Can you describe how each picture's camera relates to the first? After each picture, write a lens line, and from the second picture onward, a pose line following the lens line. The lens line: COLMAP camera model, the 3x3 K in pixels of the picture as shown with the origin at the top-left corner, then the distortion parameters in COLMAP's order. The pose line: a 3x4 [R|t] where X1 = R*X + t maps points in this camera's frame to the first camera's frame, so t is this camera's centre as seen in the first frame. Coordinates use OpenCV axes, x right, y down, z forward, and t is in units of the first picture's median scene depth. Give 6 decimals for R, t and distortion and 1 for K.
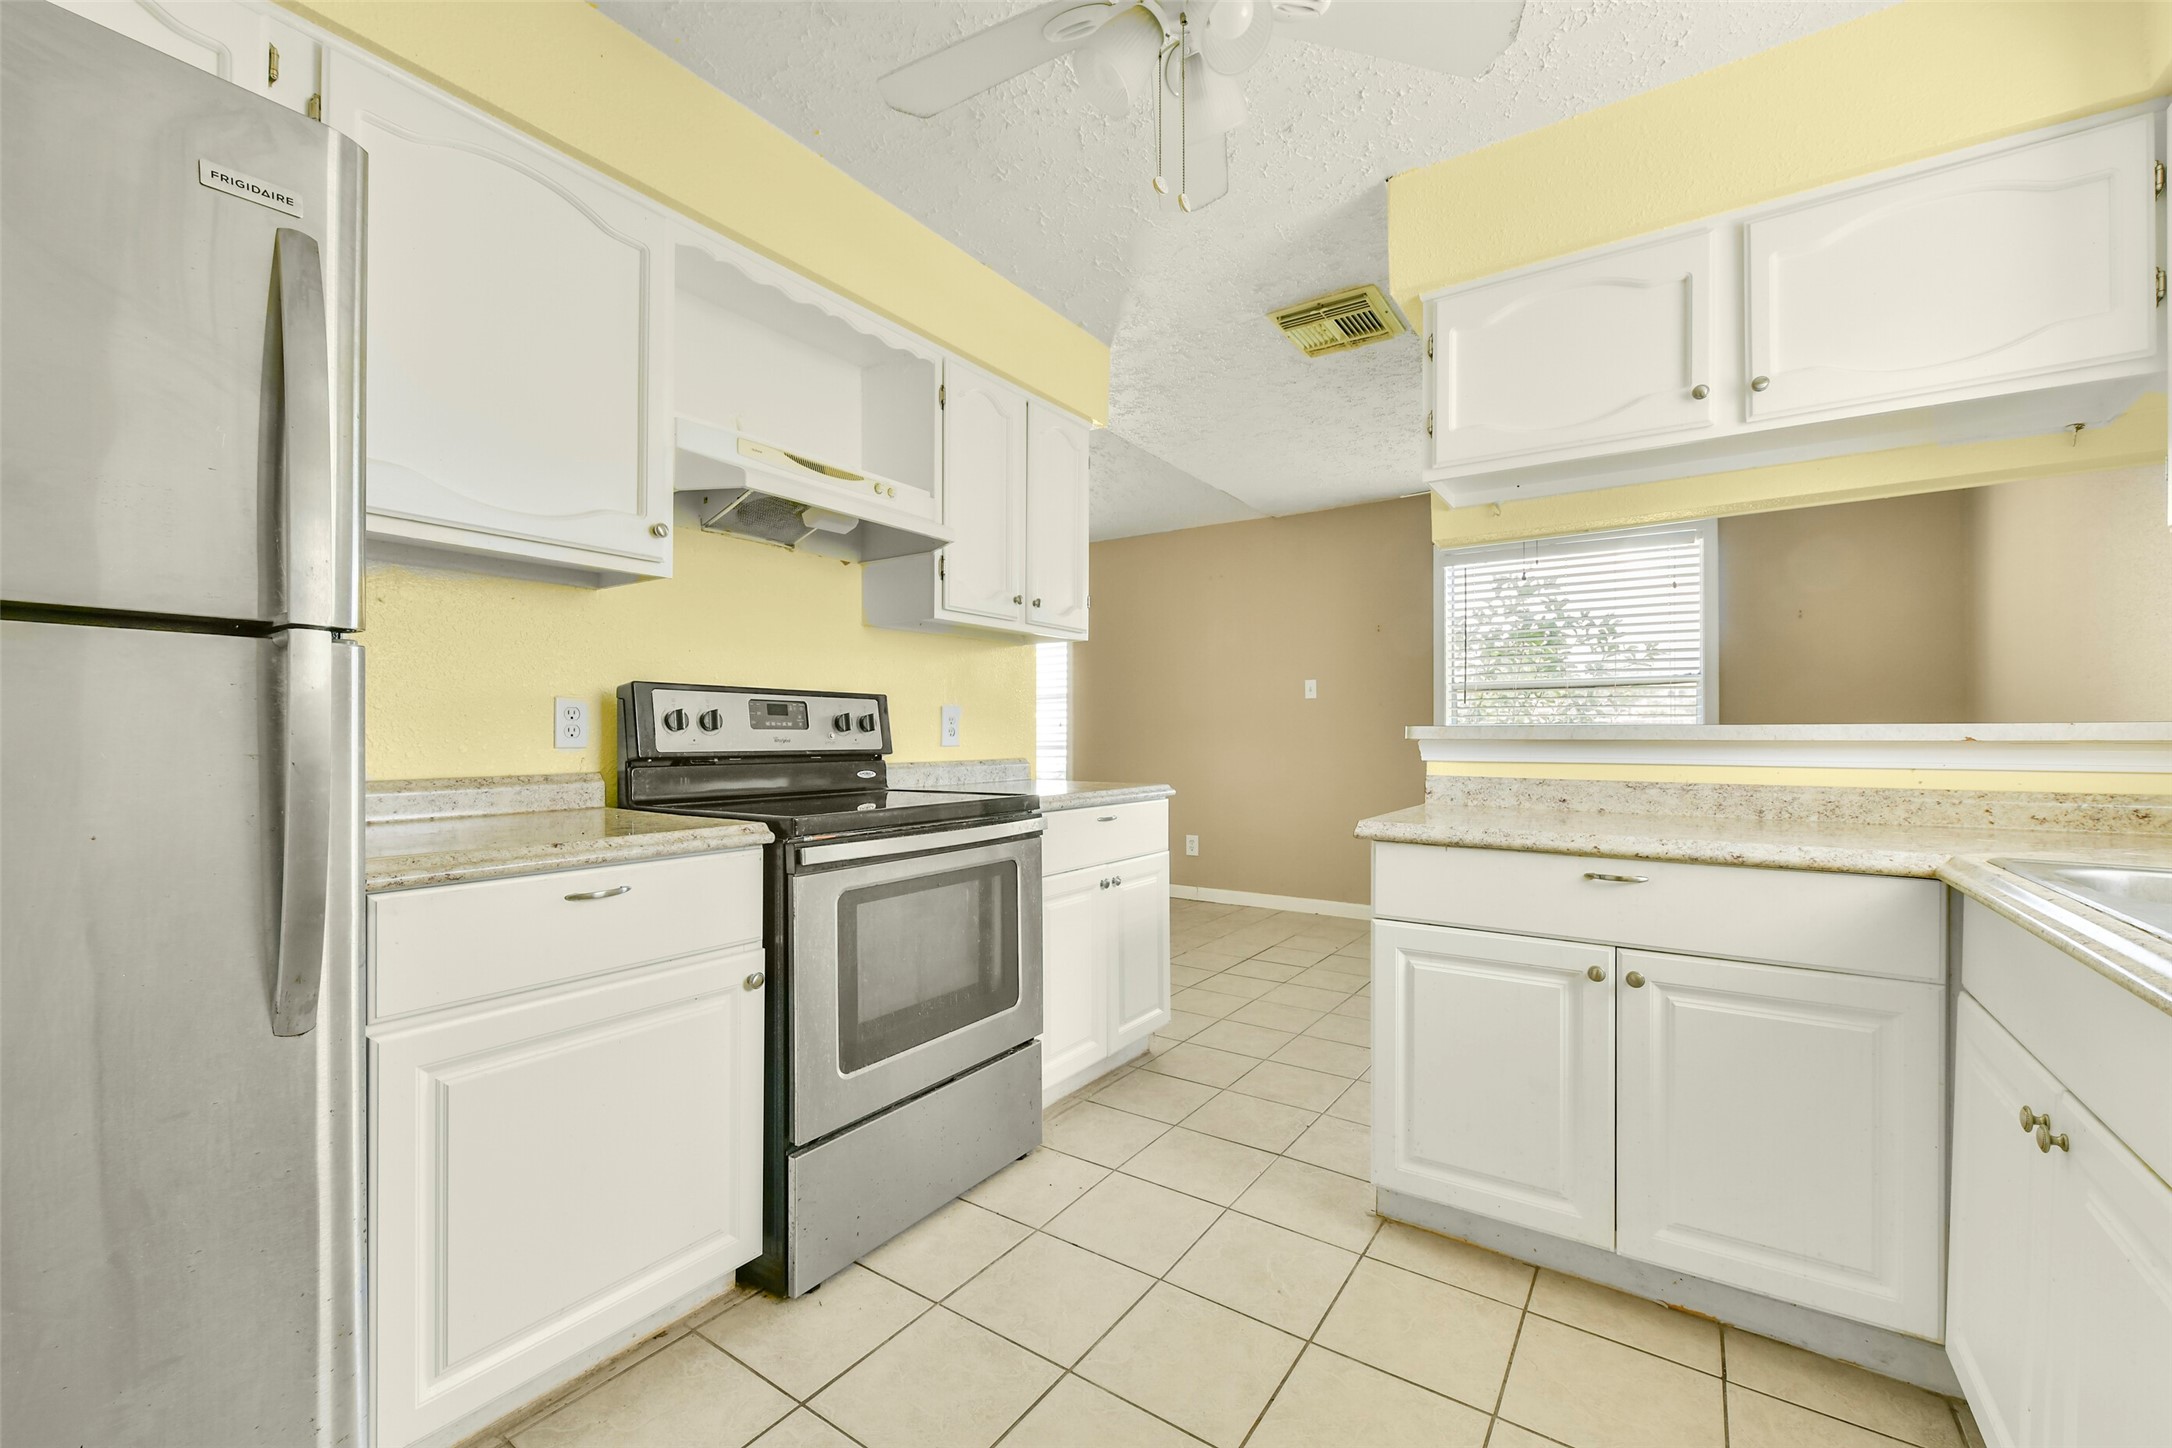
lens RADIAL K [[885.0, 0, 1103.2], [0, 885.0, 728.1], [0, 0, 1]] dist [-0.000874, 0.000038]
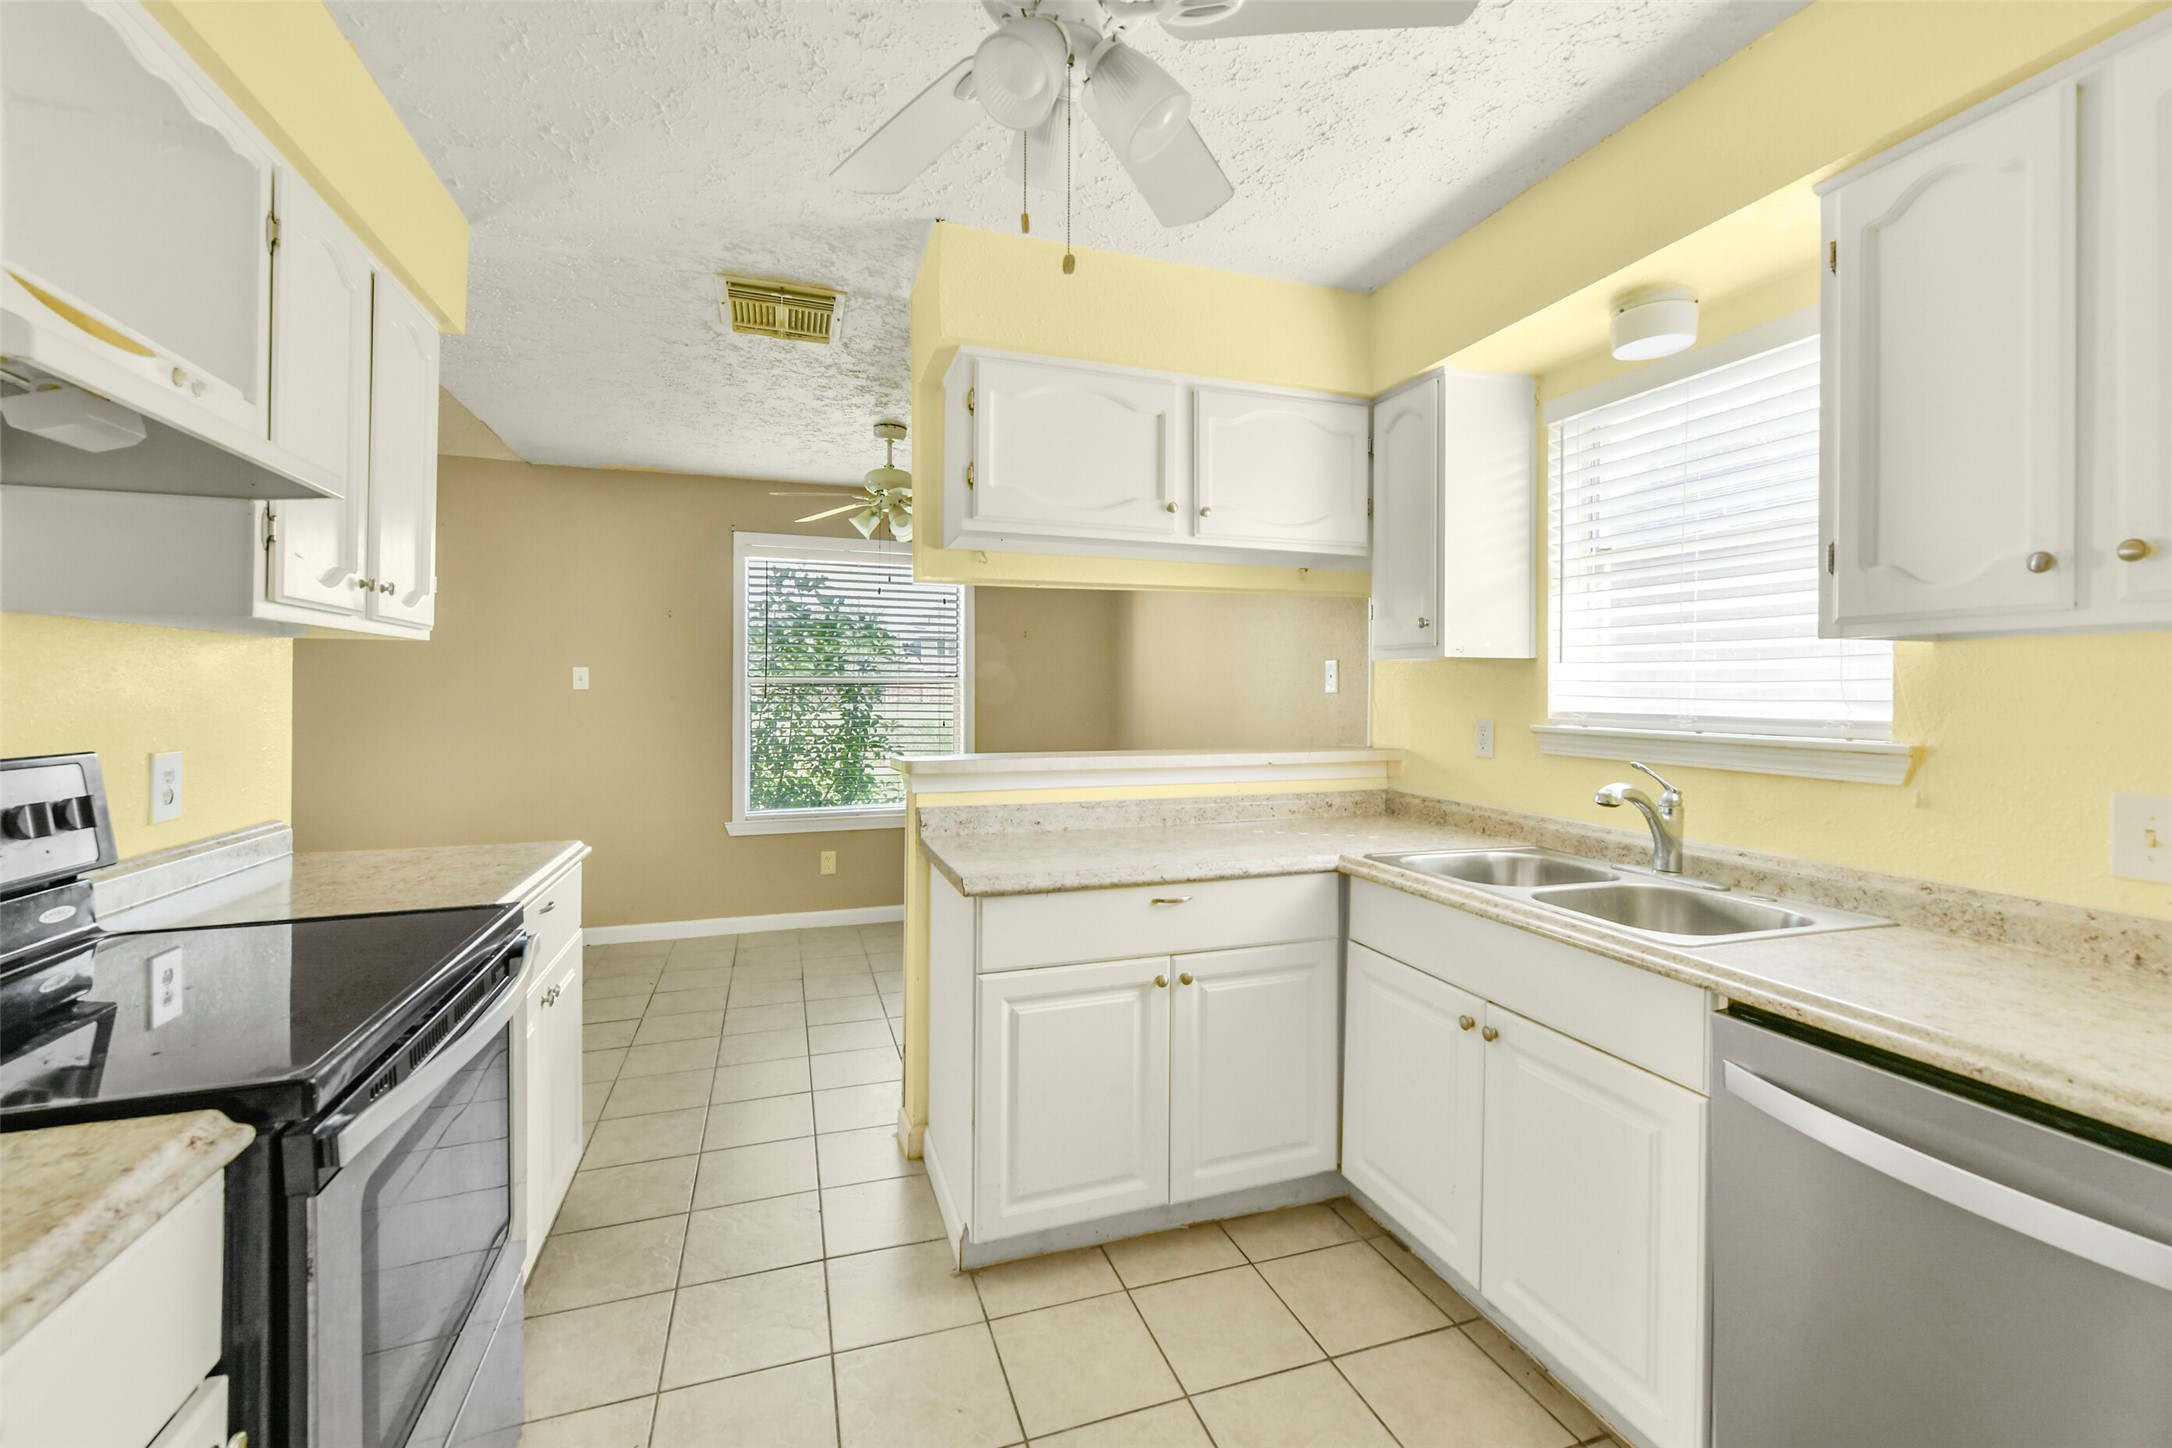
lens RADIAL K [[885.0, 0, 1091.4], [0, 885.0, 682.9], [0, 0, 1]] dist [-0.000874, 0.000038]
pose [[0.601731, 0.010545, 0.798629, -0.443112], [-0.007895, 0.999943, -0.007255, -0.114033], [-0.798660, -0.001939, 0.601780, 0.319626]]
